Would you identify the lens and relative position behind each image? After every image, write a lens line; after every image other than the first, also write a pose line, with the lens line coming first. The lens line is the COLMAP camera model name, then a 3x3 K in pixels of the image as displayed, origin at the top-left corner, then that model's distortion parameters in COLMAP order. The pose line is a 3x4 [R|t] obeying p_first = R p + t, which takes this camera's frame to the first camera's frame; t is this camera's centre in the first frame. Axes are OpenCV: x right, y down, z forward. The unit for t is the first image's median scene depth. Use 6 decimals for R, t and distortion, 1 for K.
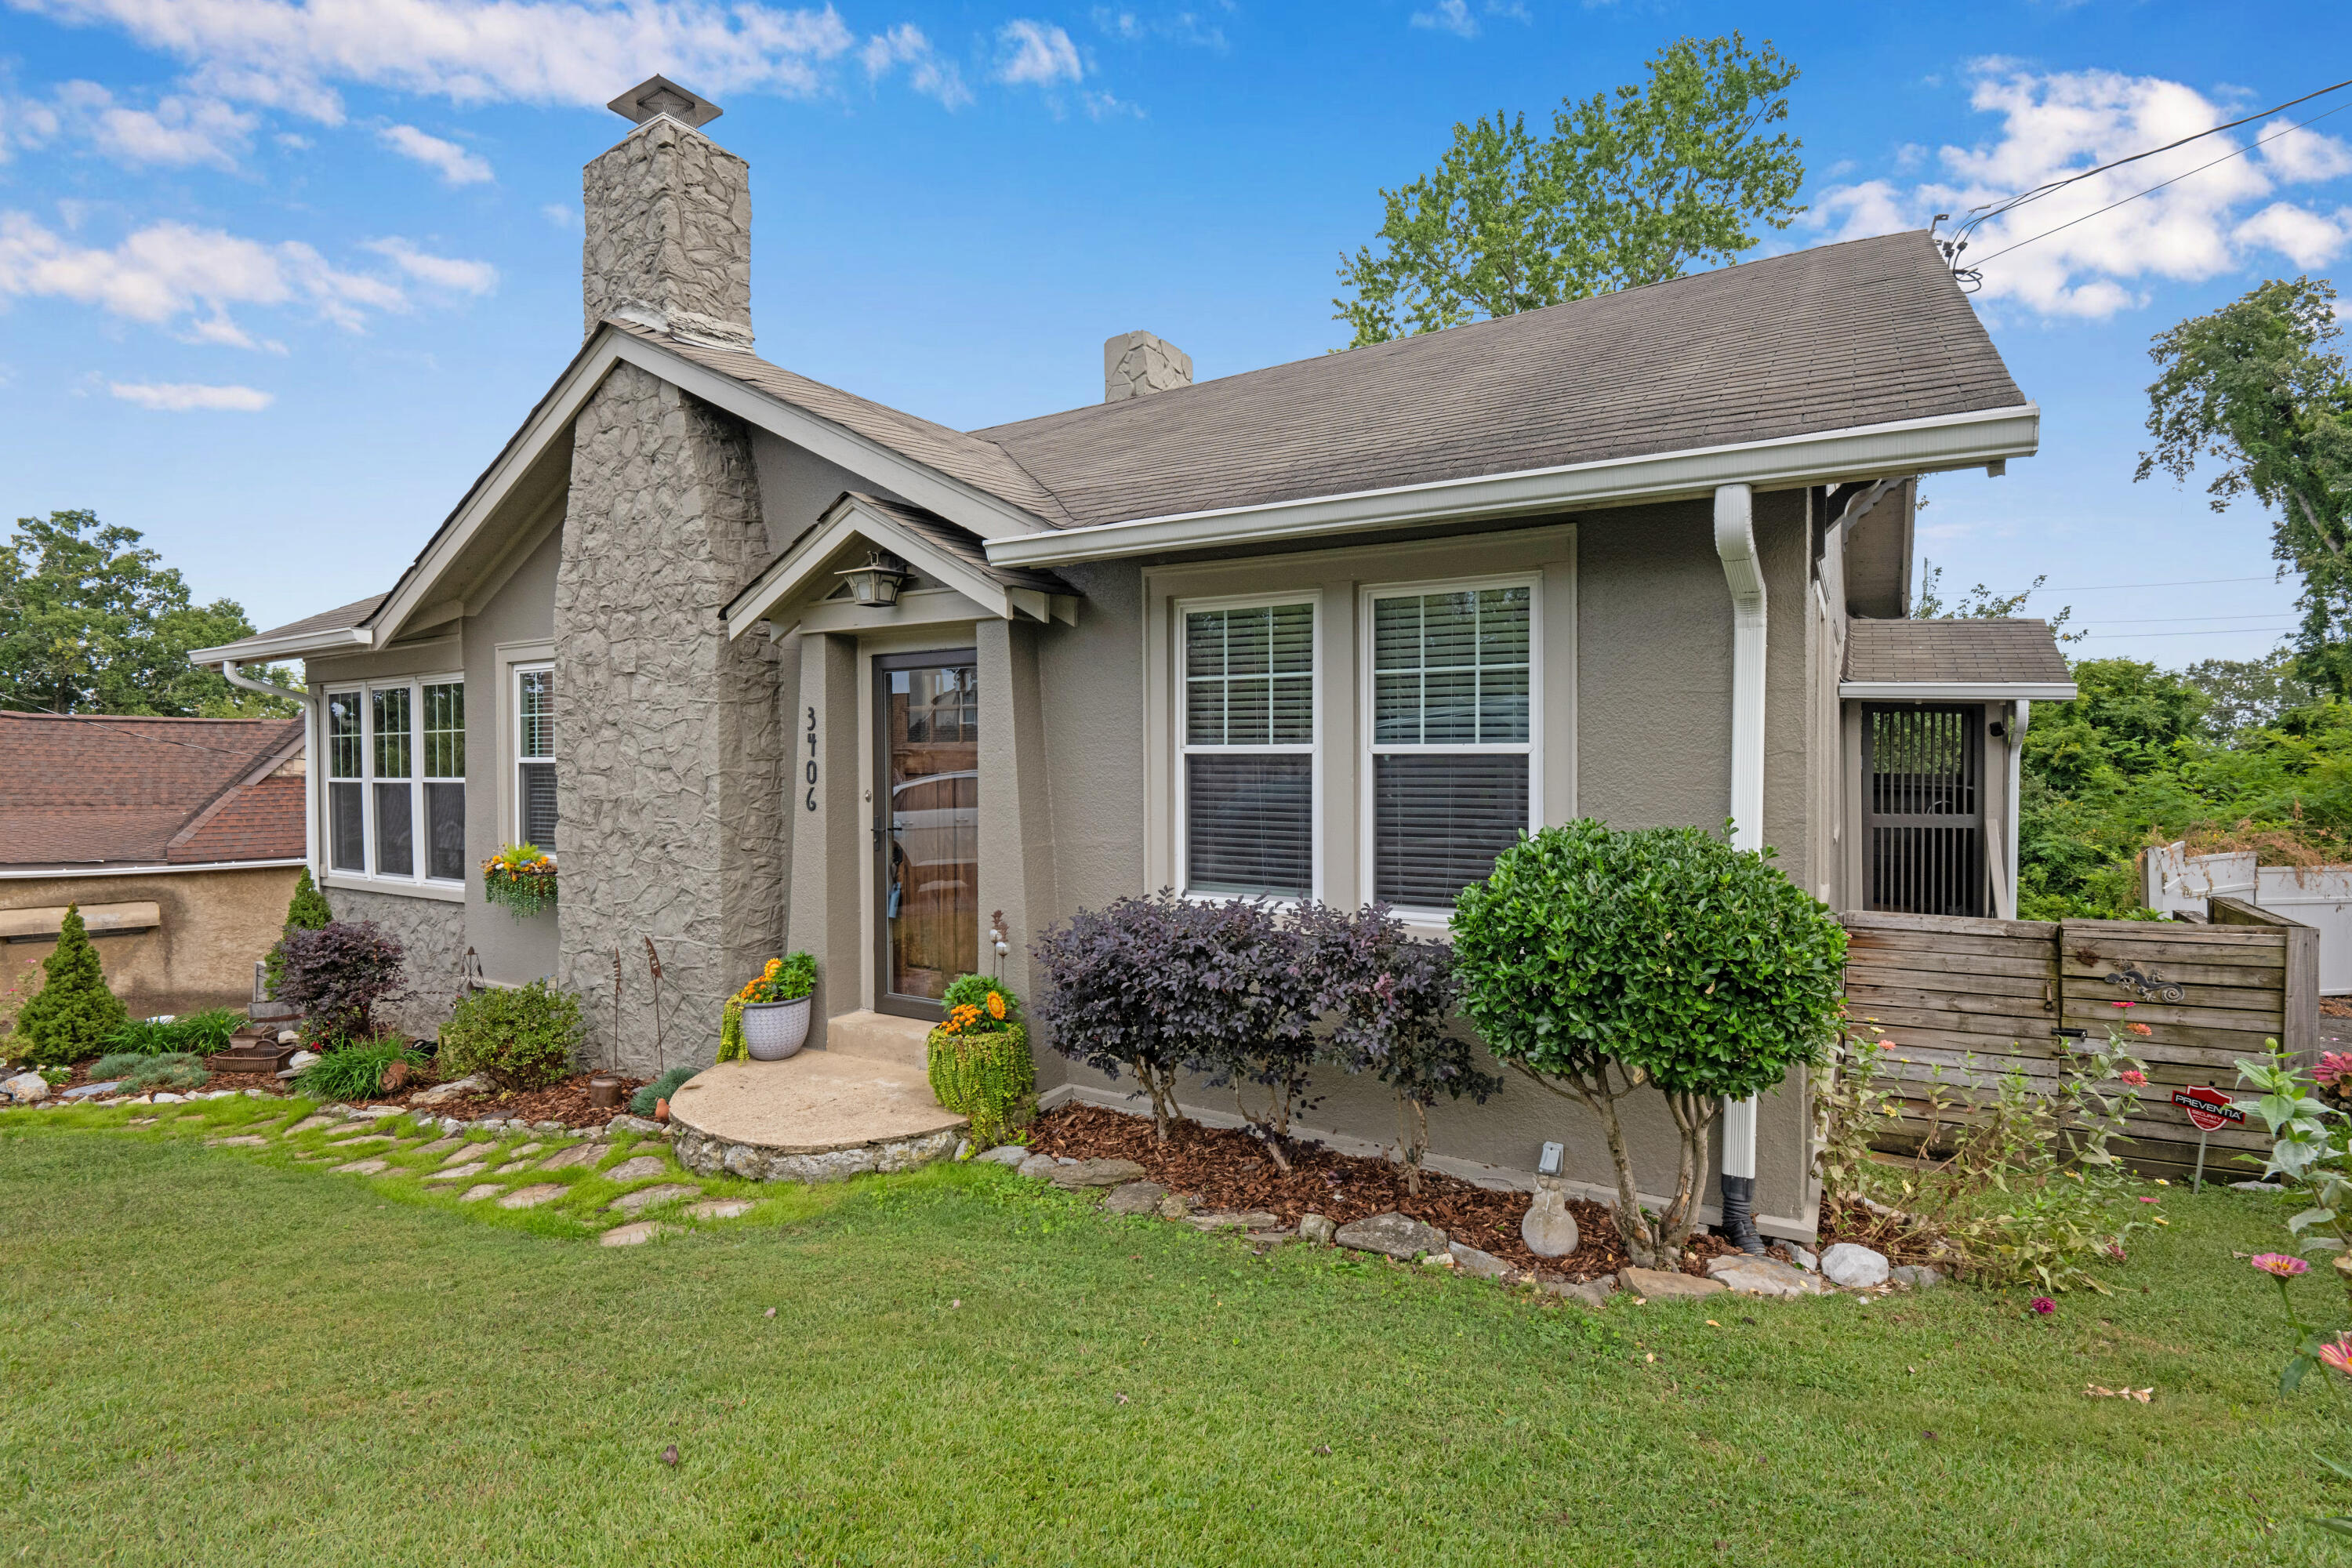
lens RADIAL K [[1139.3, 0, 1157.6], [0, 1139.3, 777.6], [0, 0, 1]] dist [-0.001481, -0.011026]
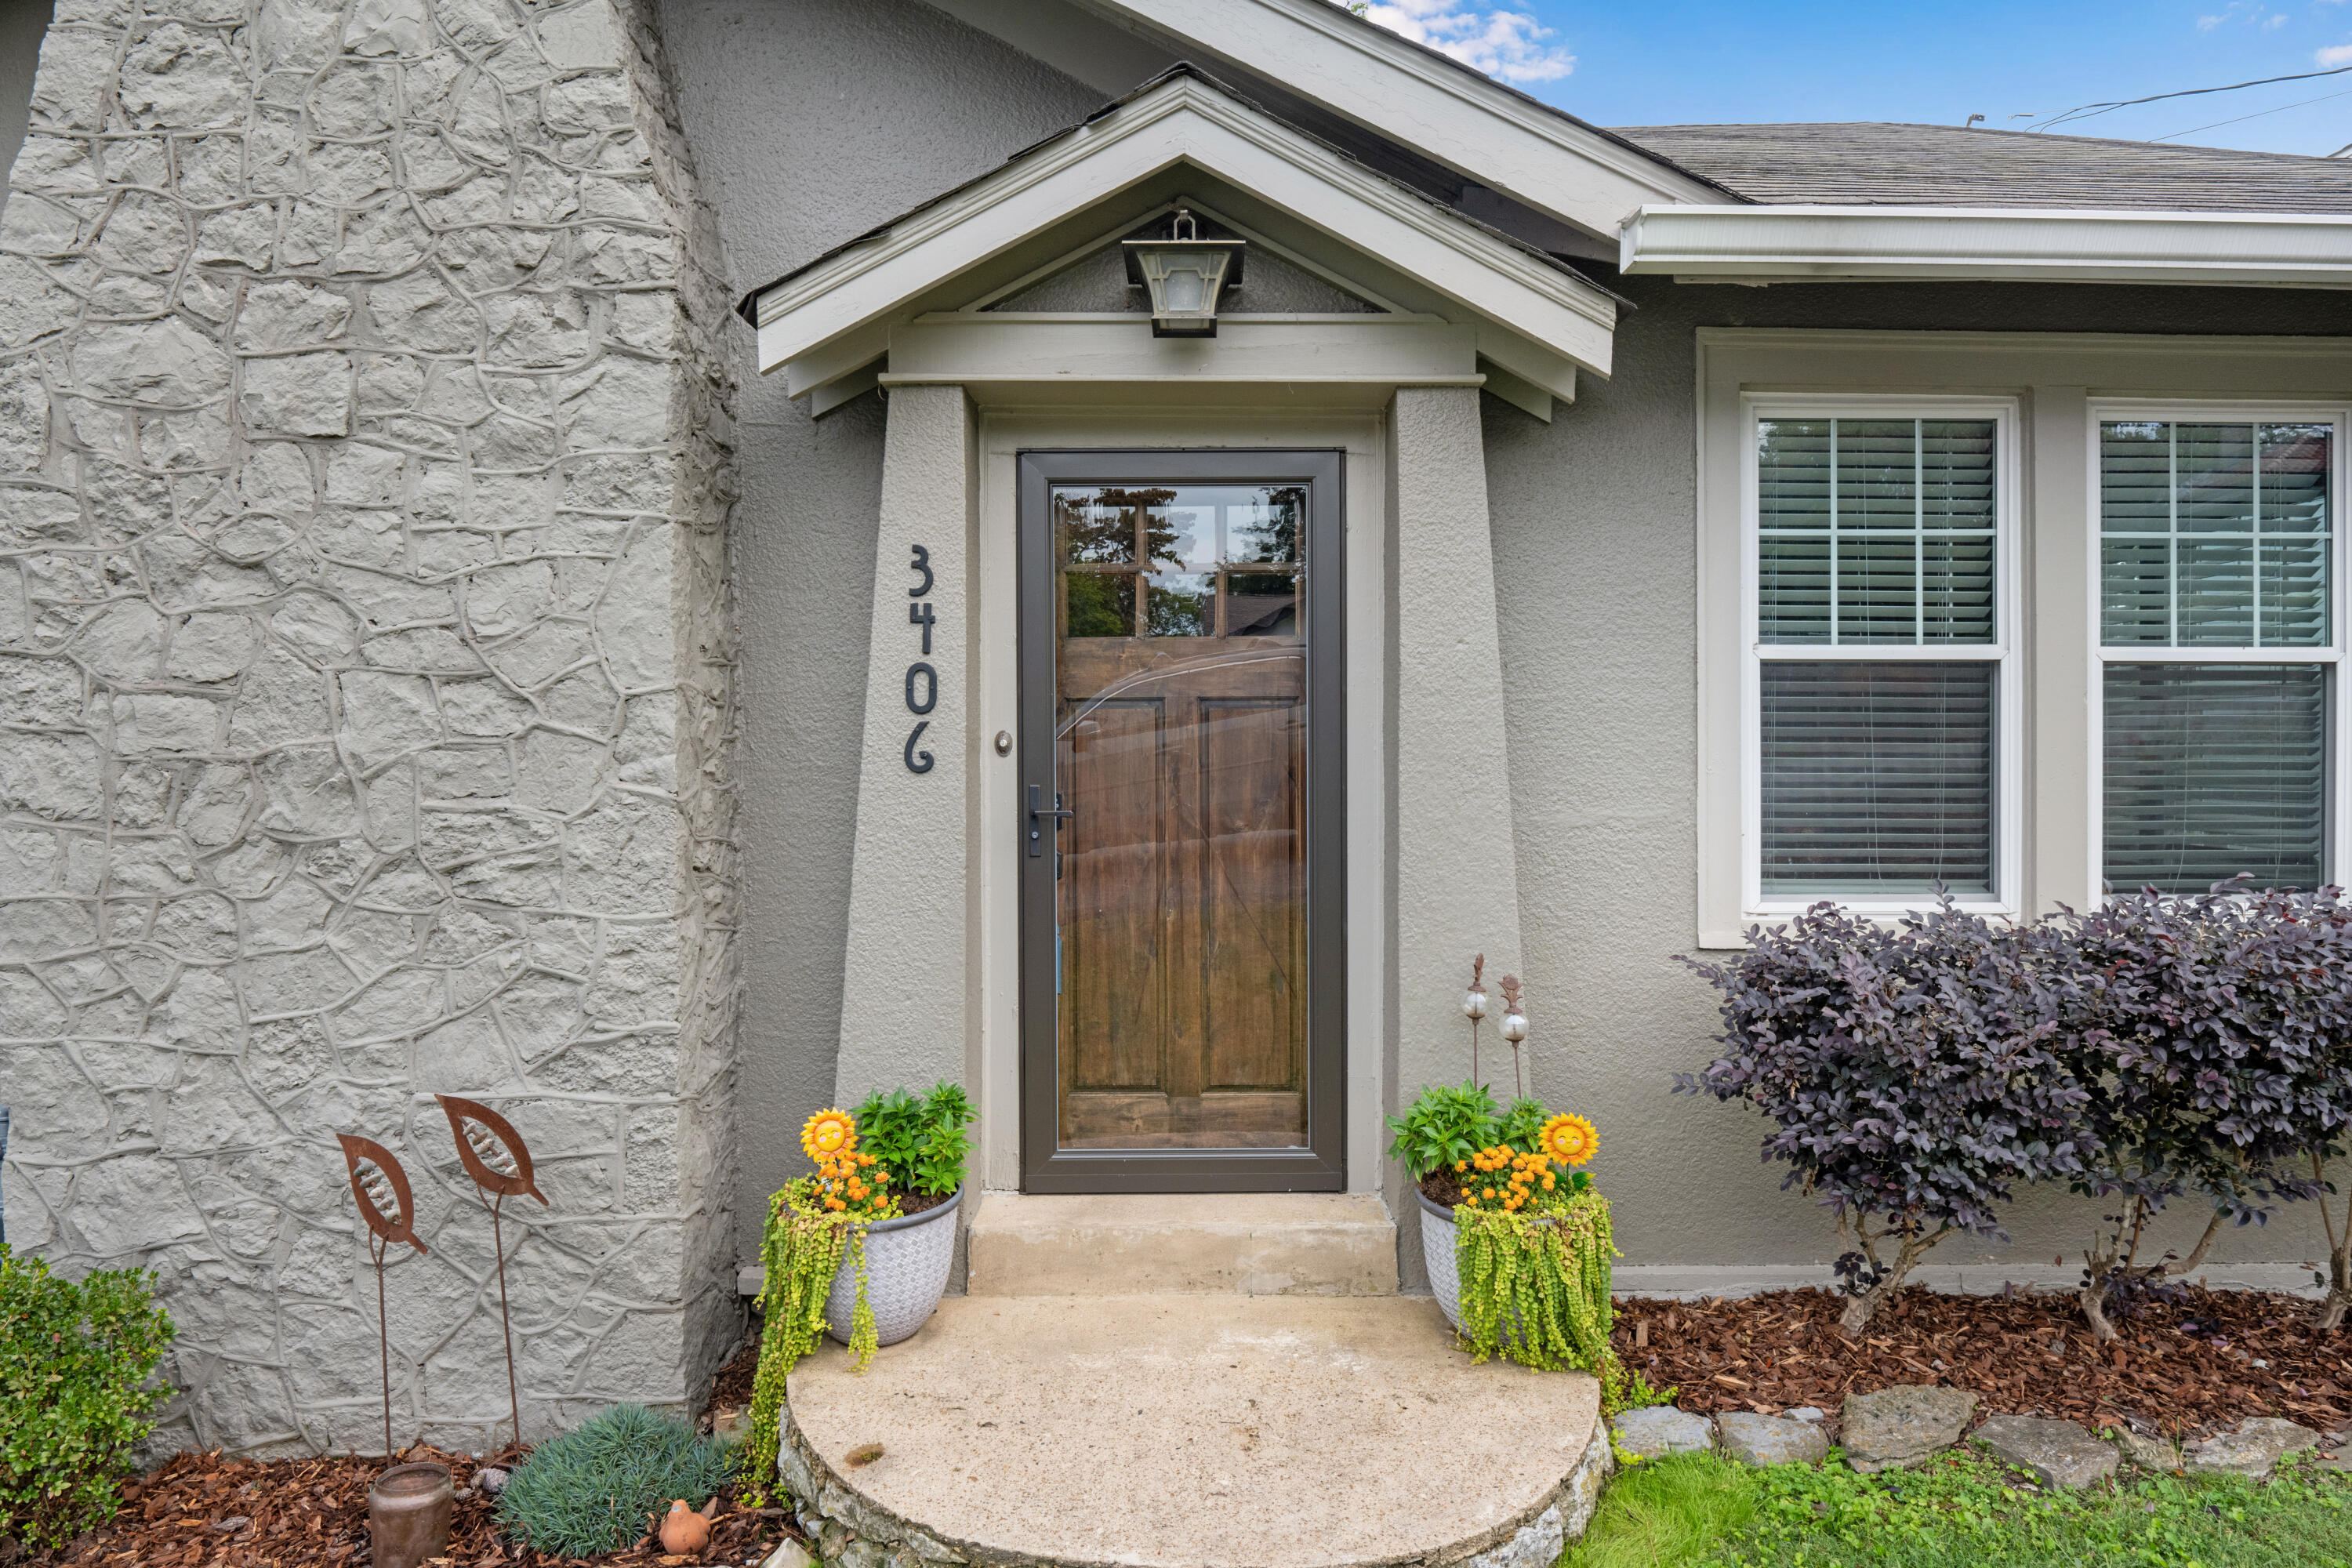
lens RADIAL K [[1398.6, 0, 1176.0], [0, 1398.6, 784.0], [0, 0, 1]] dist [-0.019382, -0.001102]
pose [[0.845354, -0.004824, 0.534185, -0.477585], [0.007645, 0.999966, -0.003068, 0.033182], [-0.534152, 0.006677, 0.845362, 0.439978]]
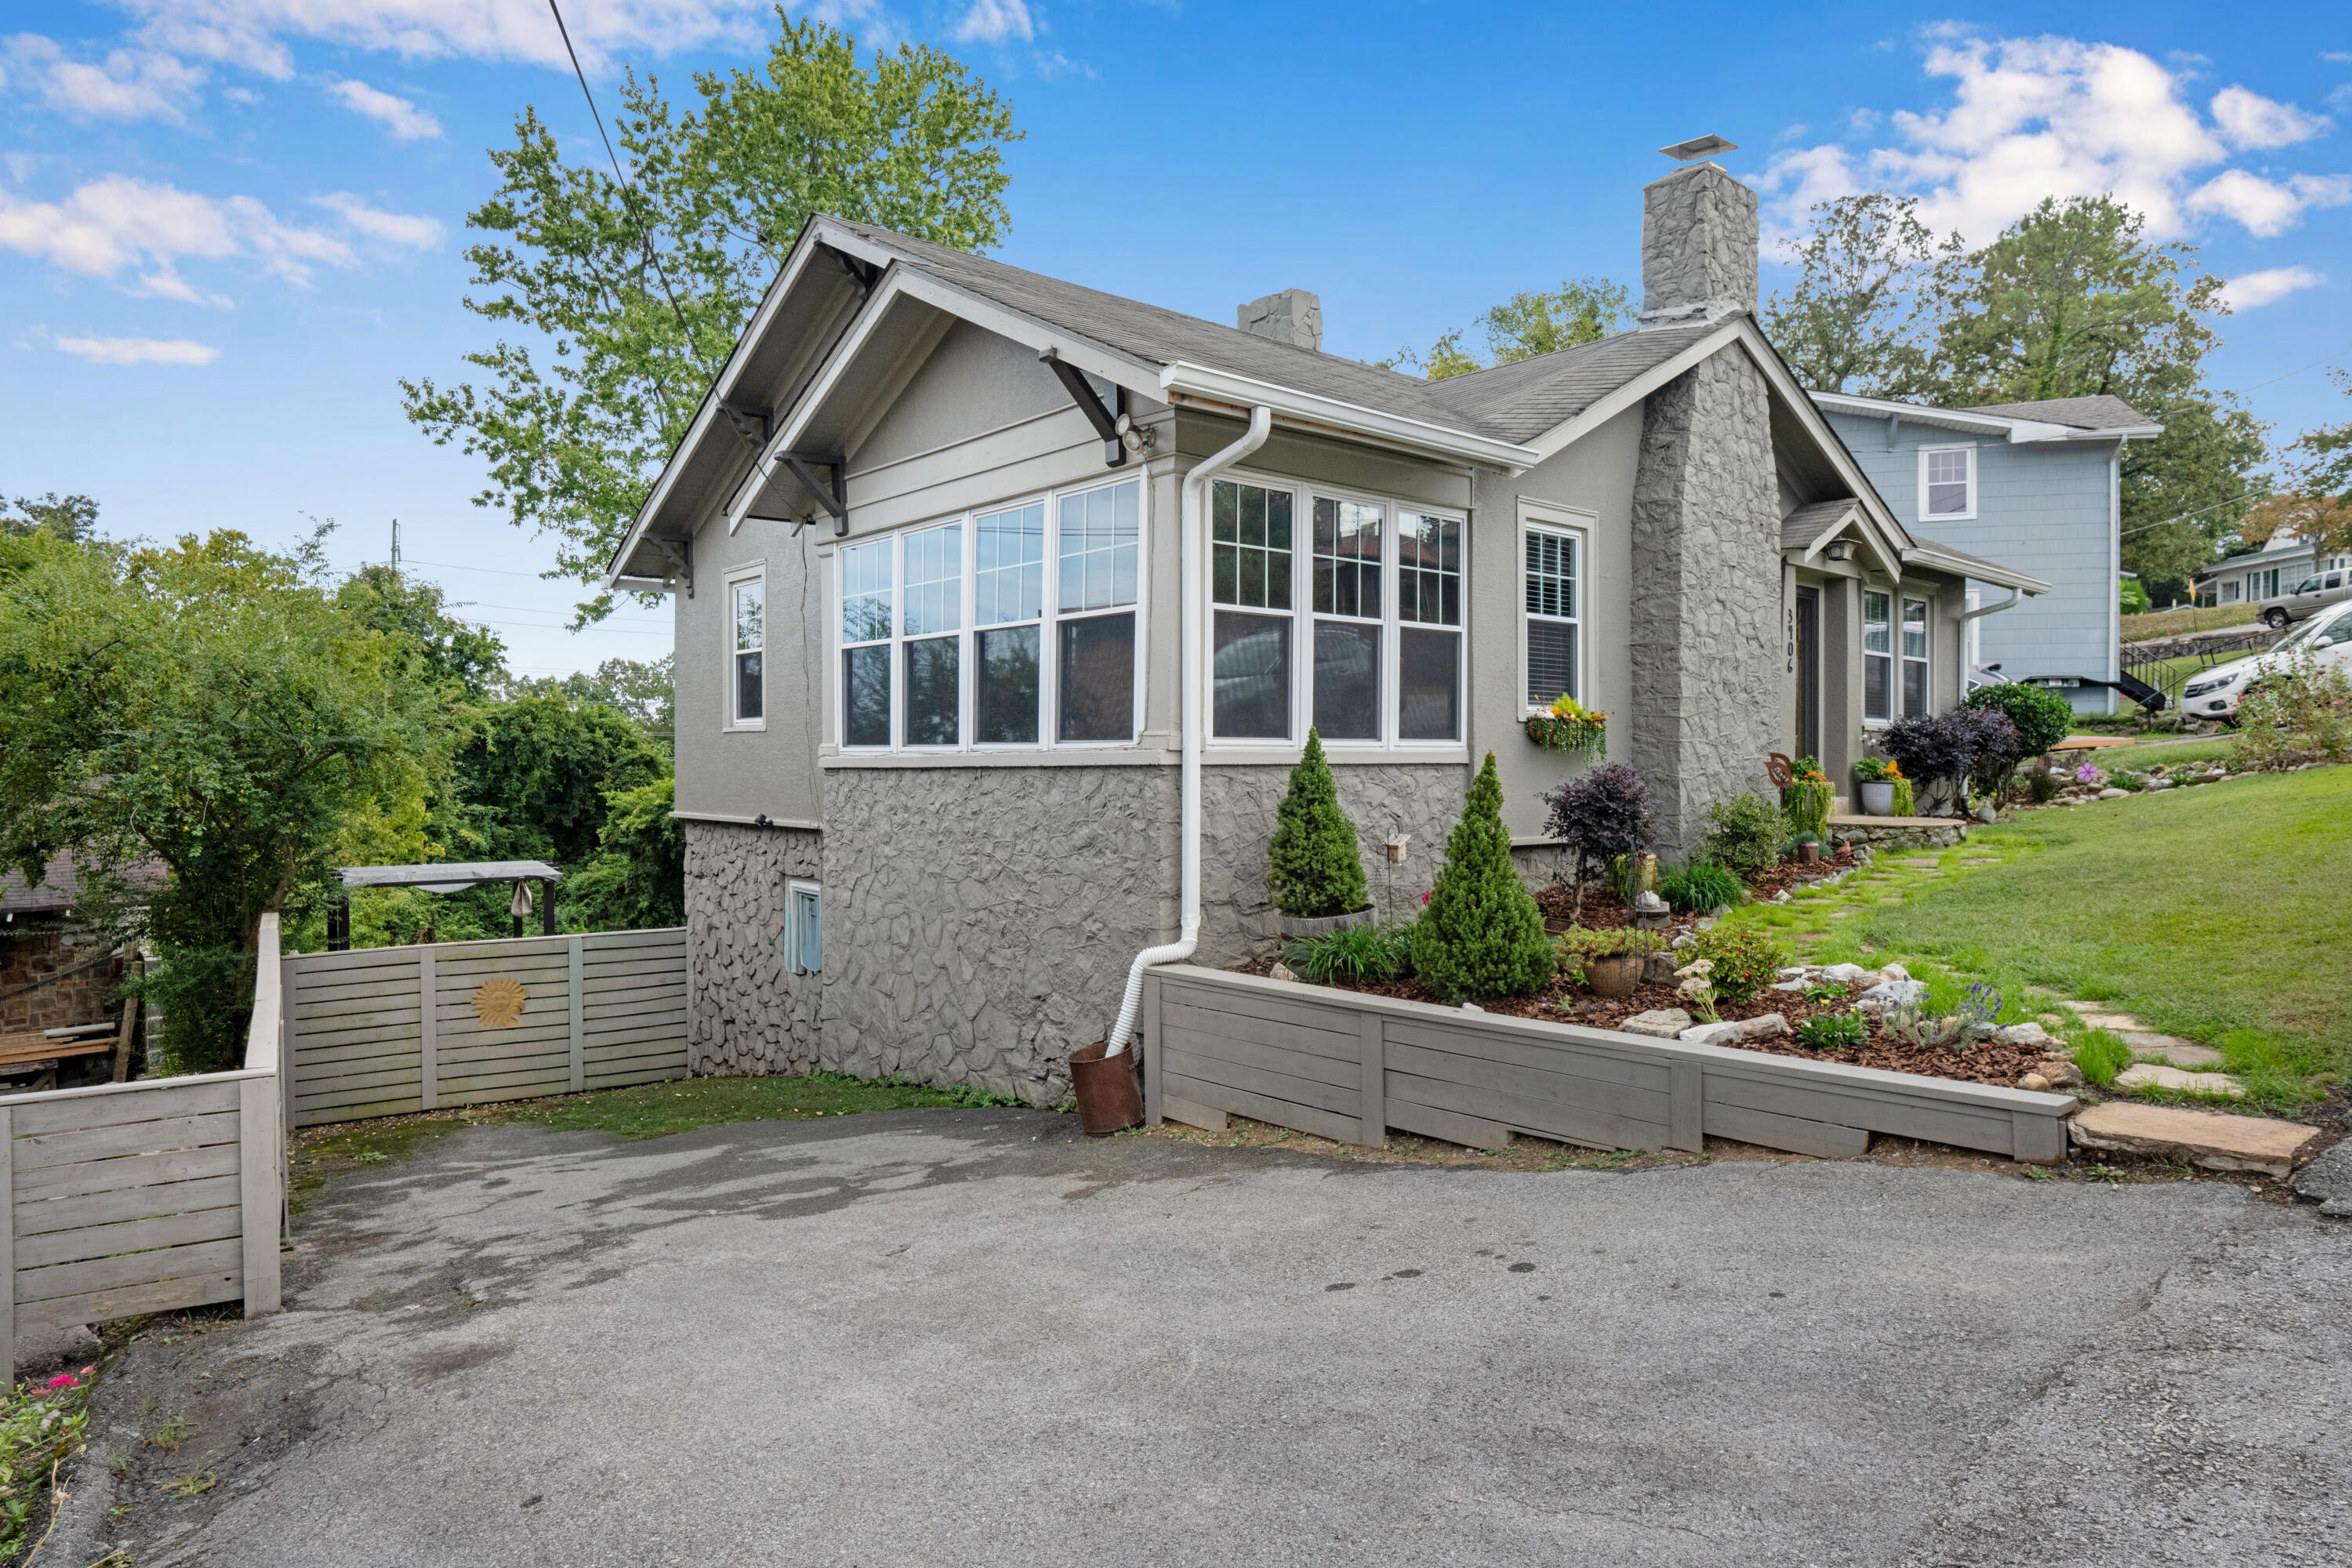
lens RADIAL K [[1408.4, 0, 1179.2], [0, 1408.4, 772.3], [0, 0, 1]] dist [-0.003267, -0.019155]
pose [[0.280682, -0.002642, 0.959797, -2.309665], [0.013619, 0.999906, -0.001230, 0.151643], [-0.959704, 0.013417, 0.280692, 1.184198]]
